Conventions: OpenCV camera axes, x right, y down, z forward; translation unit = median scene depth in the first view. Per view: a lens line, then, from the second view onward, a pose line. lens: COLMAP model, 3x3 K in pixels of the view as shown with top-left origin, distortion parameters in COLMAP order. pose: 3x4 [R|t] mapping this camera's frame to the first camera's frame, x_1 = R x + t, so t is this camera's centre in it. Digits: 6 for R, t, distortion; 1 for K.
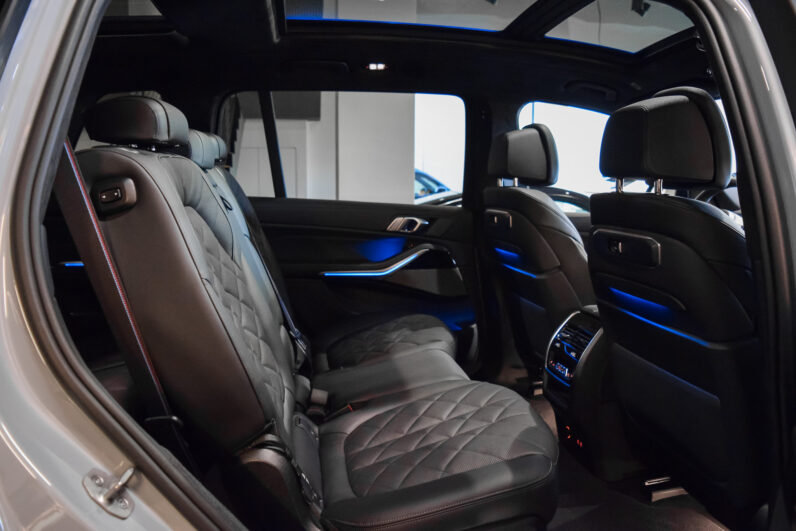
lens RADIAL K [[632.1, 0, 396.7], [0, 632.1, 264.7], [0, 0, 1]] dist [-0.063870, 0.007212]
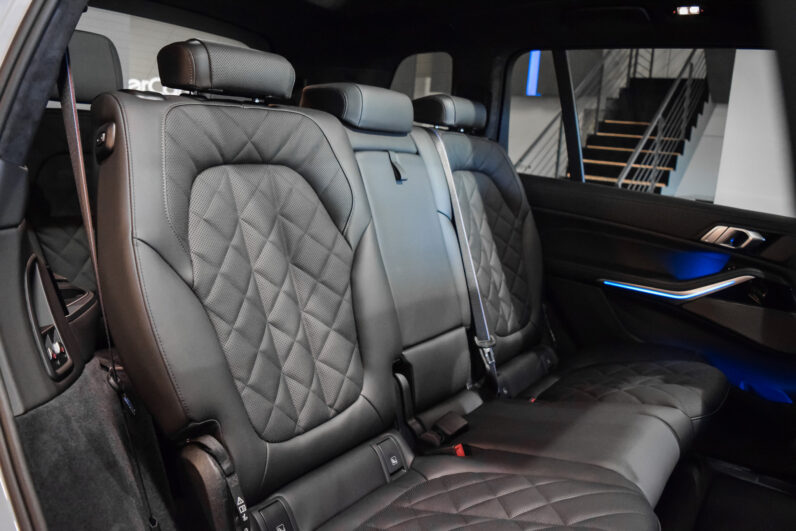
lens RADIAL K [[632.1, 0, 394.2], [0, 632.1, 265.5], [0, 0, 1]] dist [-0.063870, 0.007212]
pose [[0.726273, 0.187641, -0.661301, 0.212249], [-0.168893, 0.981243, 0.092936, -0.033456], [0.666335, 0.044192, 0.744341, 0.230625]]
